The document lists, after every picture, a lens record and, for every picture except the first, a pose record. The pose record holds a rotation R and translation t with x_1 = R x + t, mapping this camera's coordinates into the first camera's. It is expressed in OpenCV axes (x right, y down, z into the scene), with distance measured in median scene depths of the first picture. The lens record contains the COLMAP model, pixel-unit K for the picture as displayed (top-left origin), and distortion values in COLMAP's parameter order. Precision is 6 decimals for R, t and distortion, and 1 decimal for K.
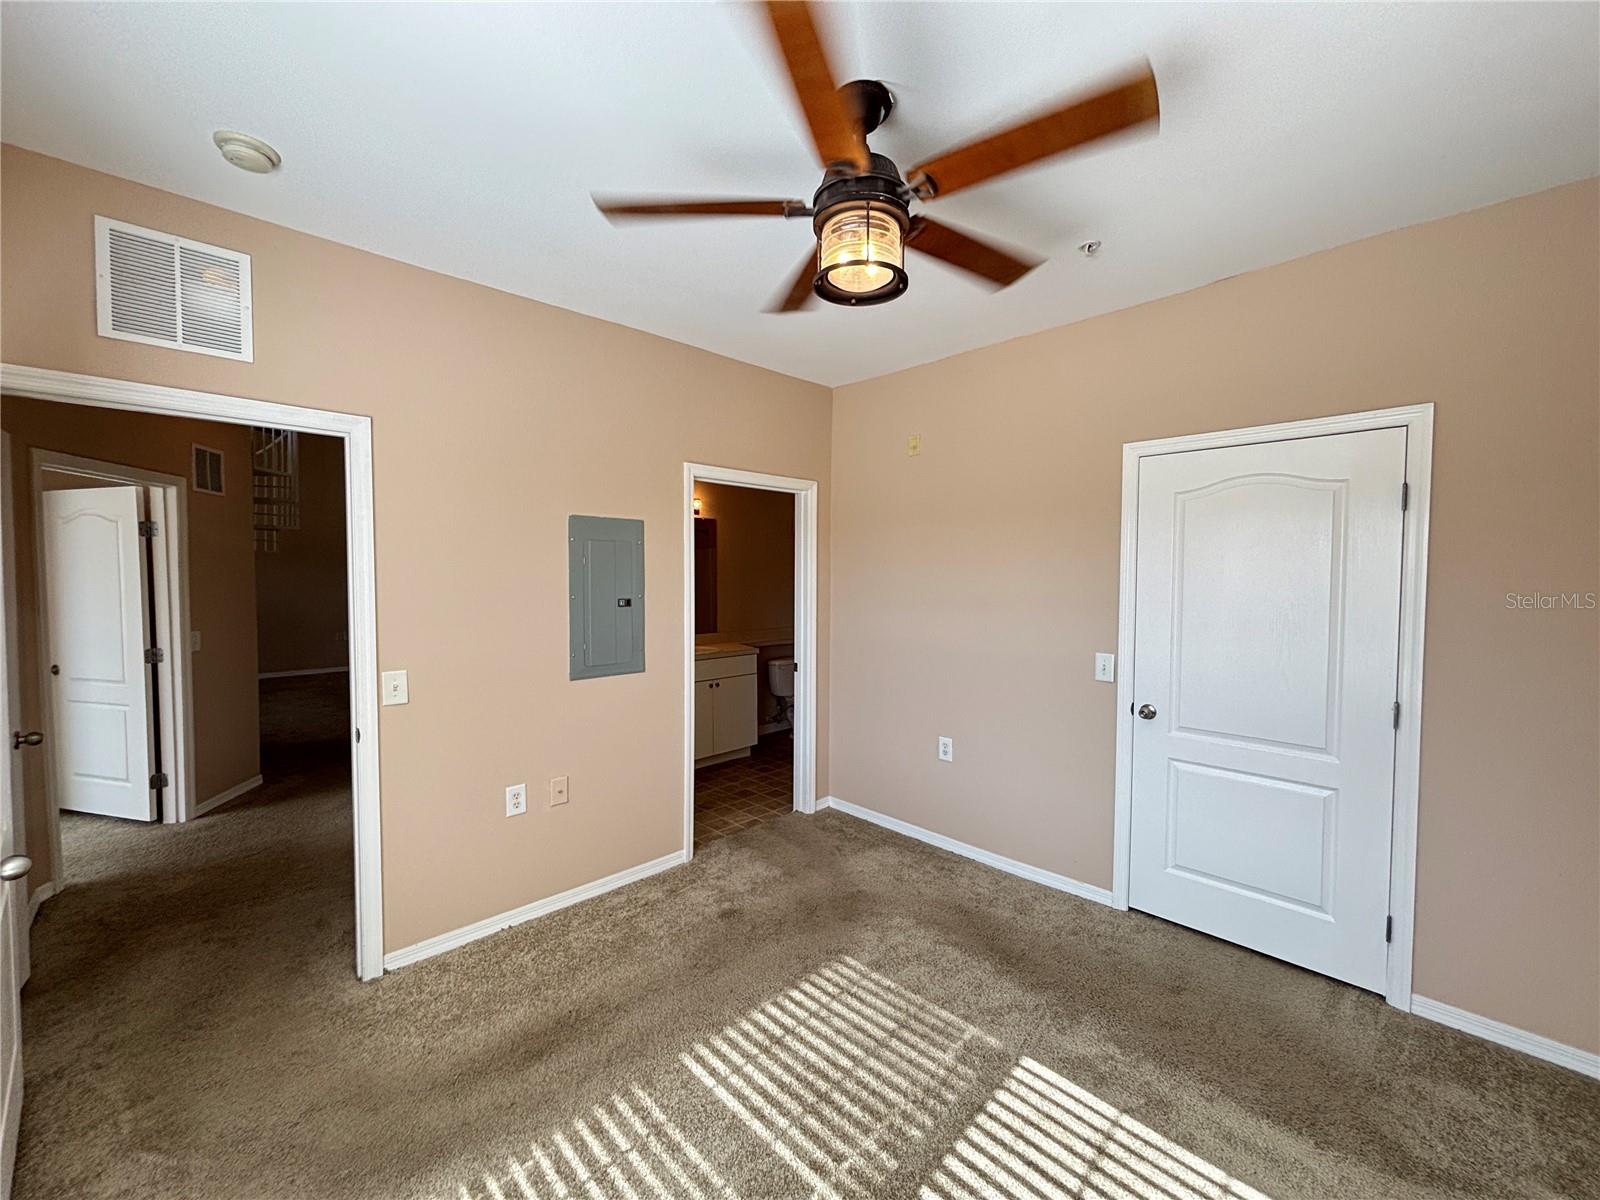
lens RADIAL K [[641.9, 0, 801.0], [0, 641.9, 600.0], [0, 0, 1]] dist [0.007304, -0.001761]
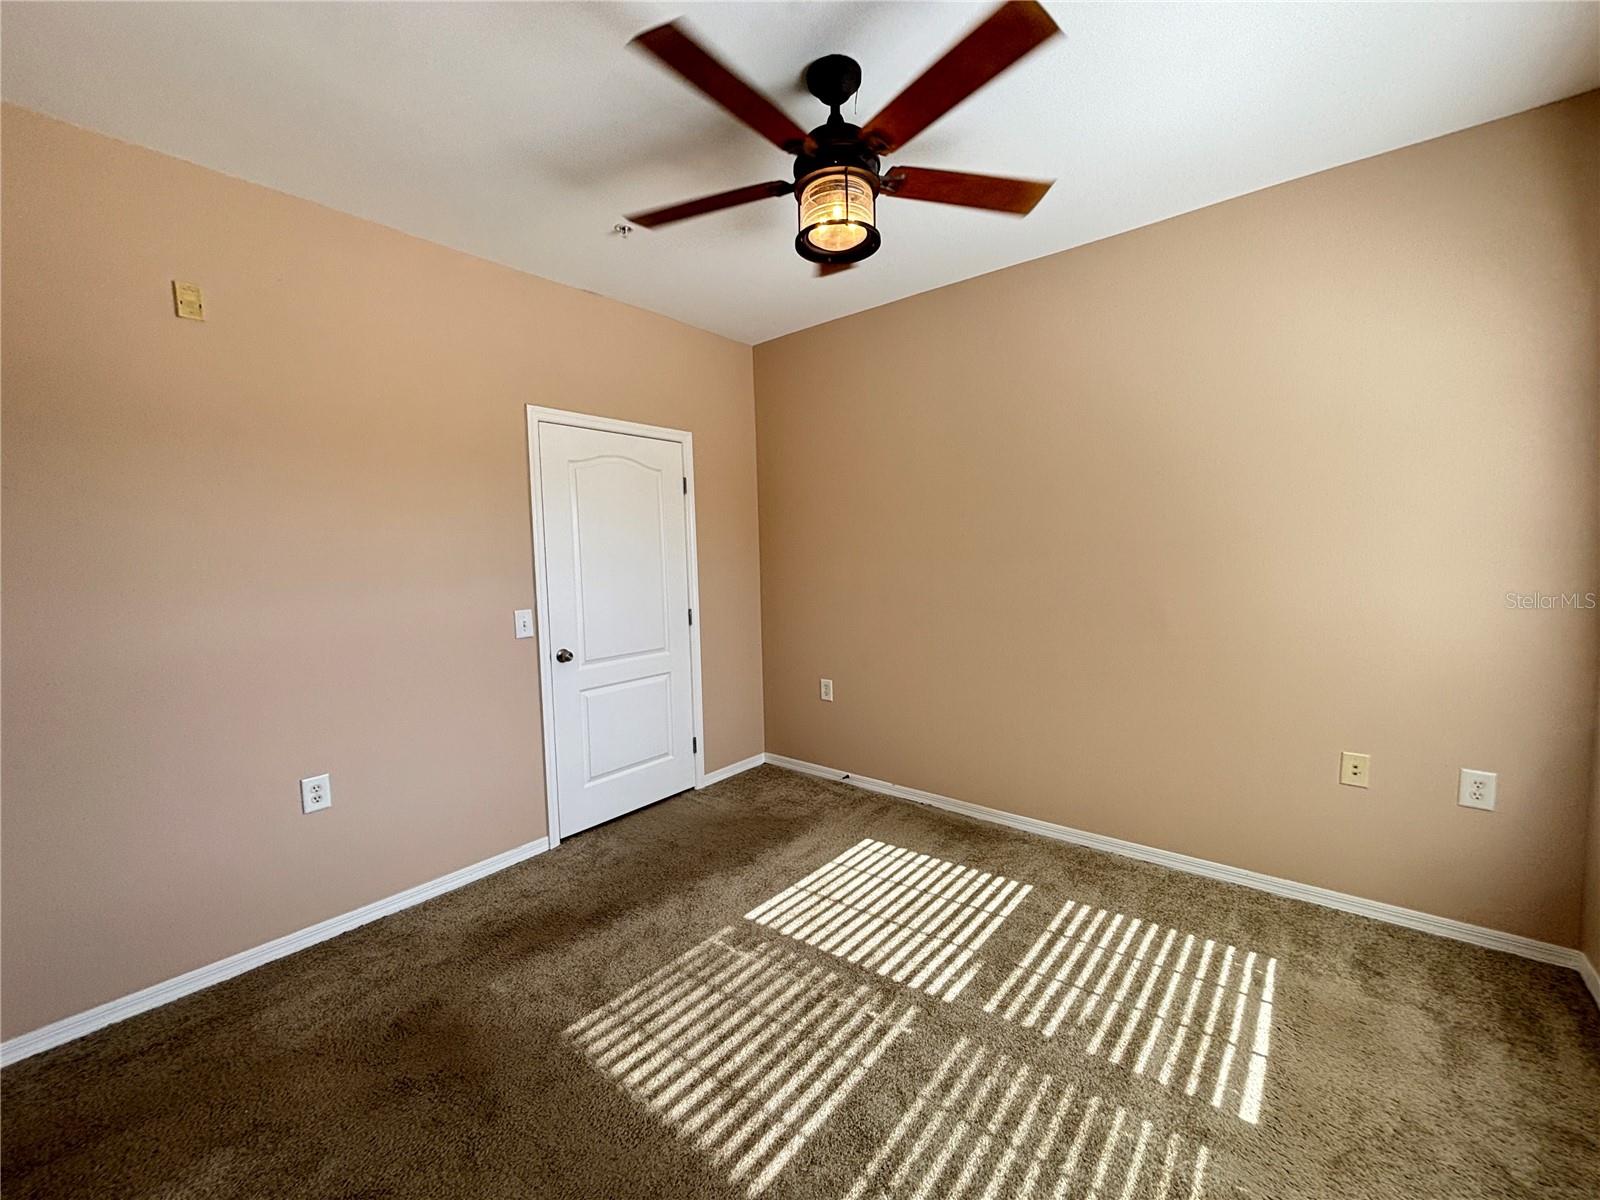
lens RADIAL K [[641.9, 0, 800.3], [0, 641.9, 597.4], [0, 0, 1]] dist [0.007304, -0.001761]
pose [[-0.095210, -0.072270, 0.992830, -0.752523], [0.066895, 0.994642, 0.078817, 0.016800], [-0.993207, 0.073919, -0.089865, 0.869797]]
